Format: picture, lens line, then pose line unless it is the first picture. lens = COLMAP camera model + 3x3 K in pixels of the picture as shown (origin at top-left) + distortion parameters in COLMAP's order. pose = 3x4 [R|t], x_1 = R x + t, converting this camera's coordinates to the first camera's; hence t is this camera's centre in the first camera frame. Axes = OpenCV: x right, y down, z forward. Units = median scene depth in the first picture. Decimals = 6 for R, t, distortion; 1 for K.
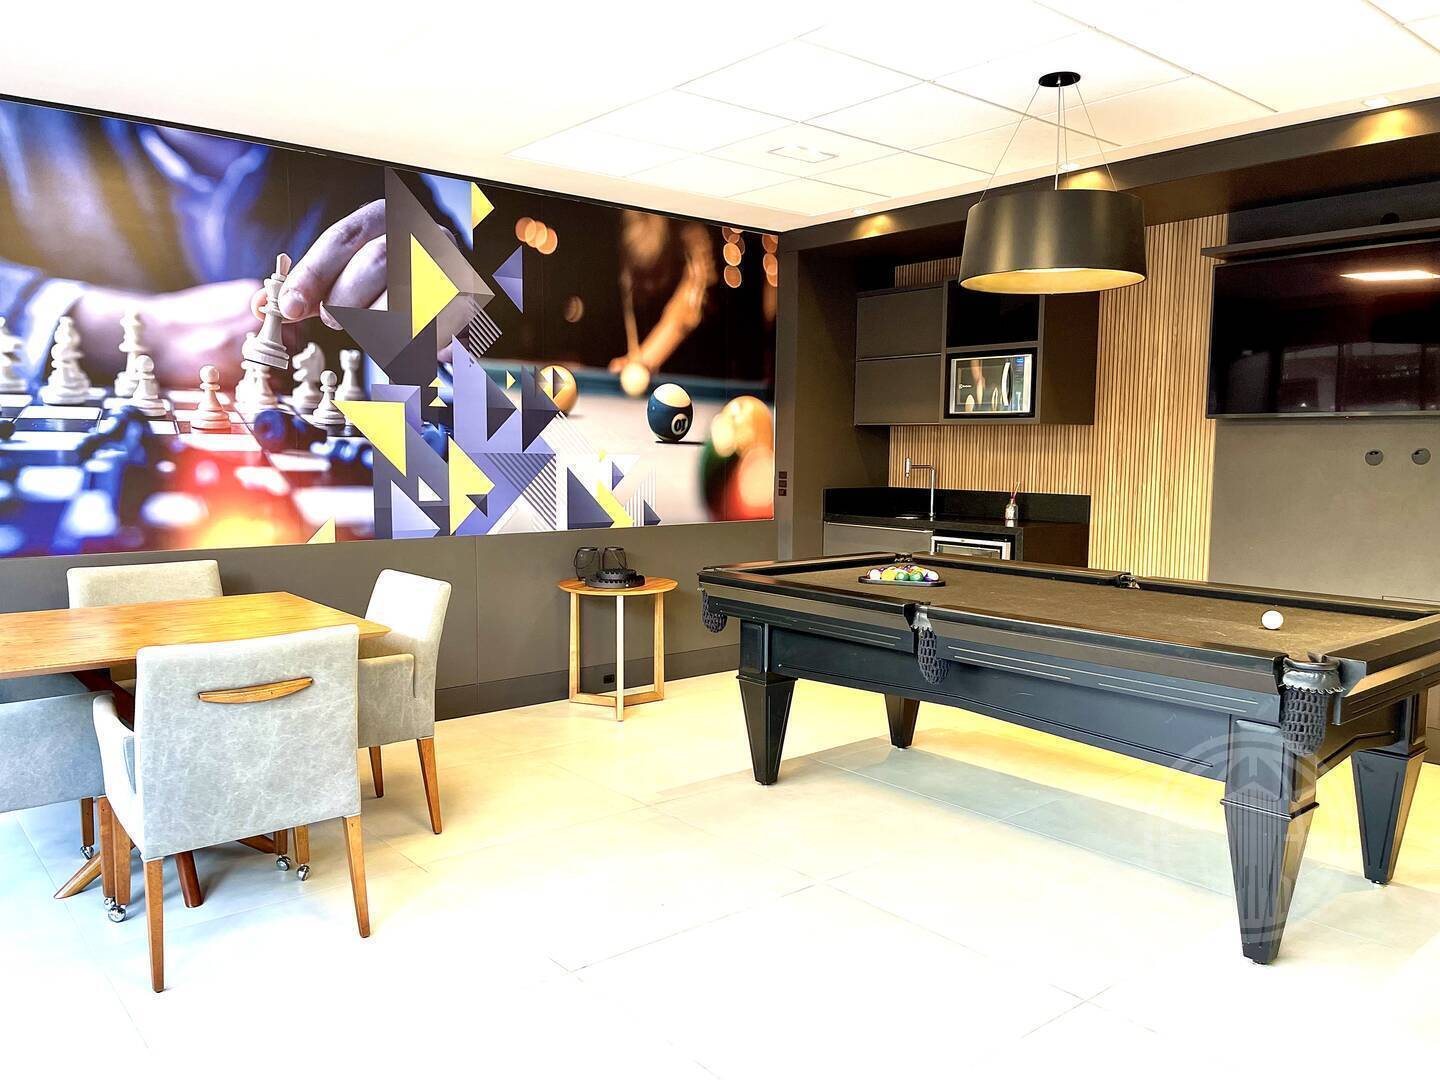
lens RADIAL K [[1094.0, 0, 724.3], [0, 1094.0, 548.7], [0, 0, 1]] dist [0.060307, -0.083347]
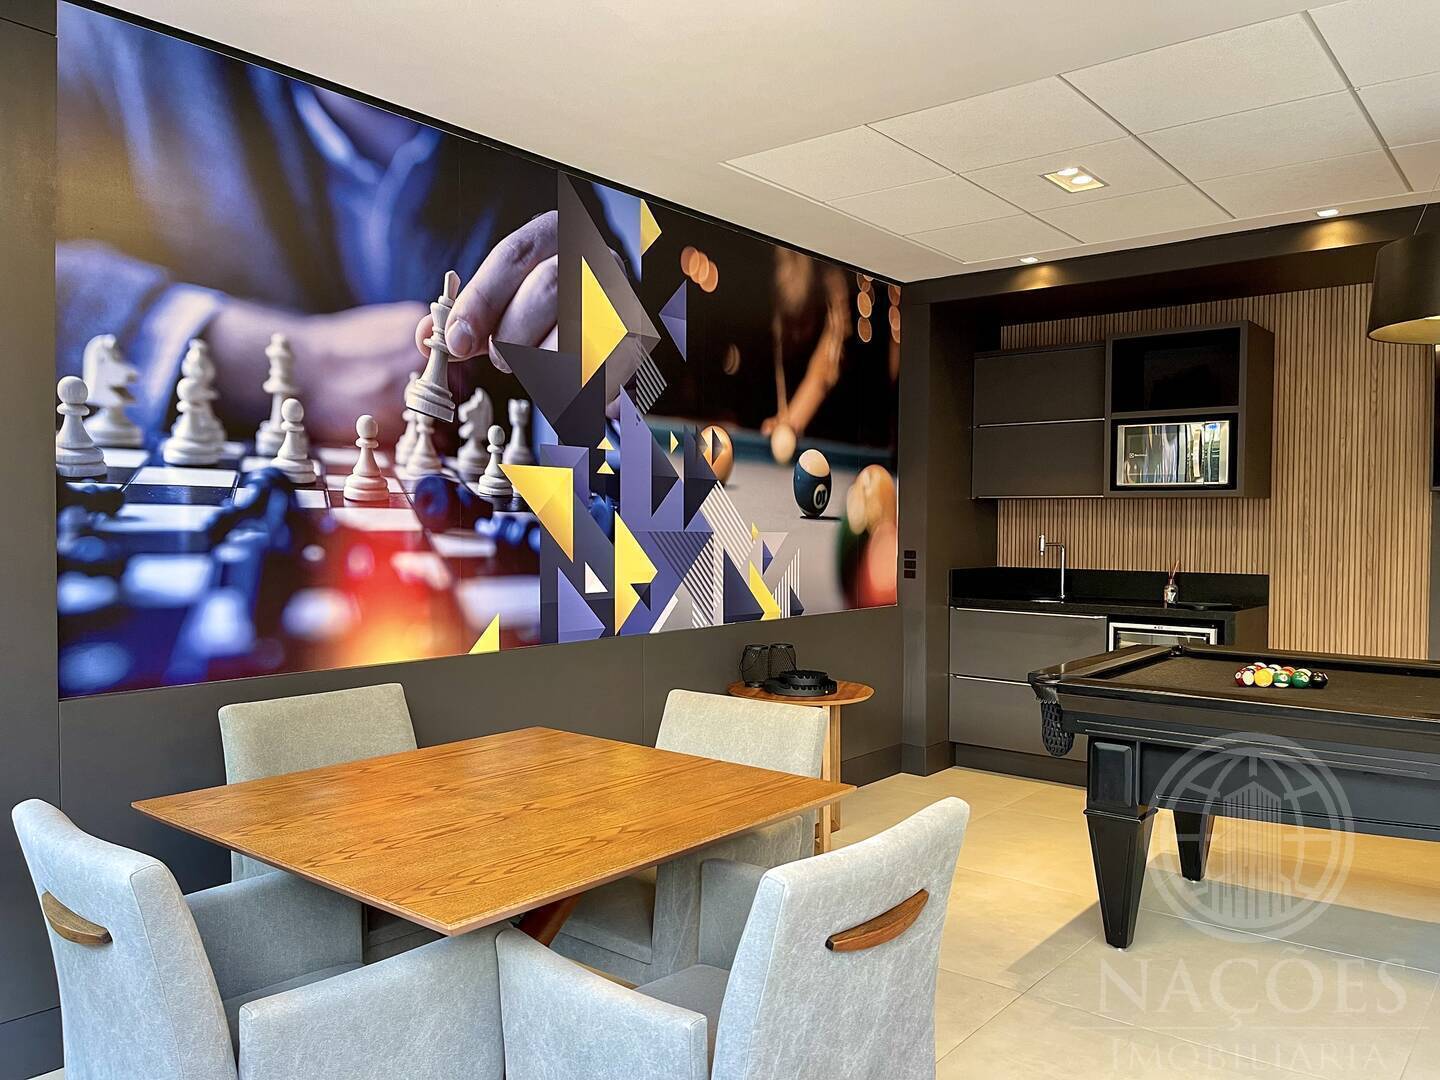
lens RADIAL K [[1094.0, 0, 724.3], [0, 1094.0, 548.7], [0, 0, 1]] dist [0.060307, -0.083347]
pose [[0.980010, -0.007756, 0.198799, -0.347303], [0.021684, 0.997451, -0.067976, -0.020653], [-0.197765, 0.070928, 0.977680, 0.224782]]
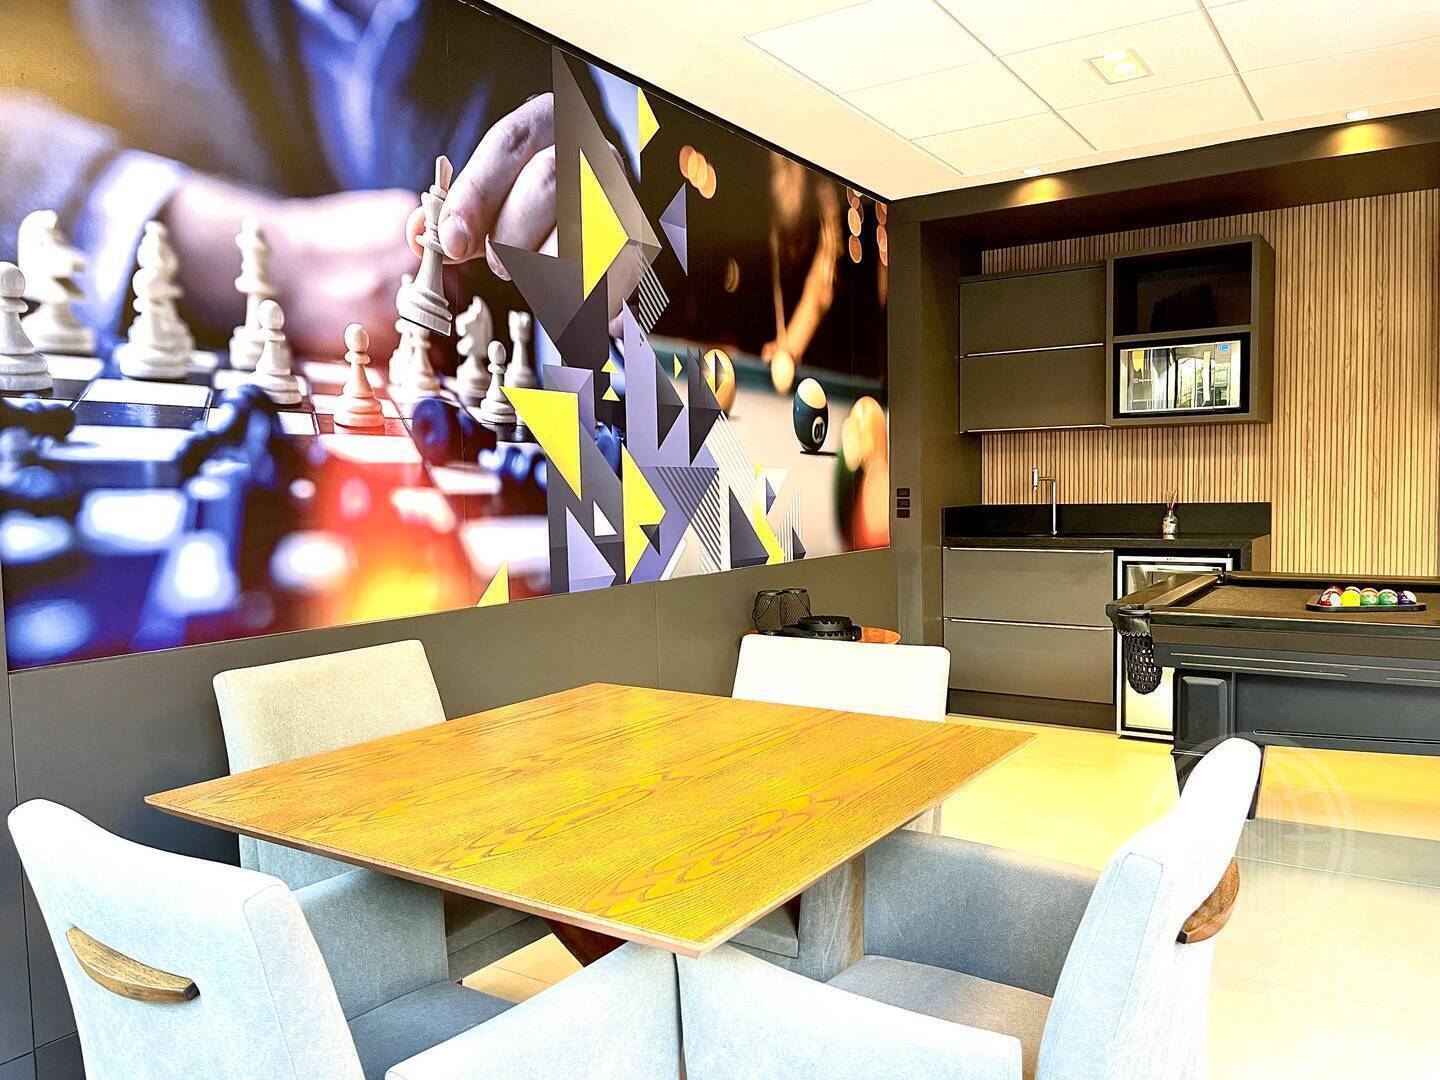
lens RADIAL K [[1094.0, 0, 724.3], [0, 1094.0, 548.7], [0, 0, 1]] dist [0.060307, -0.083347]
pose [[0.954556, -0.044336, 0.294714, -0.417568], [0.055557, 0.998011, -0.029805, -0.010654], [-0.292807, 0.044824, 0.955120, 0.330525]]
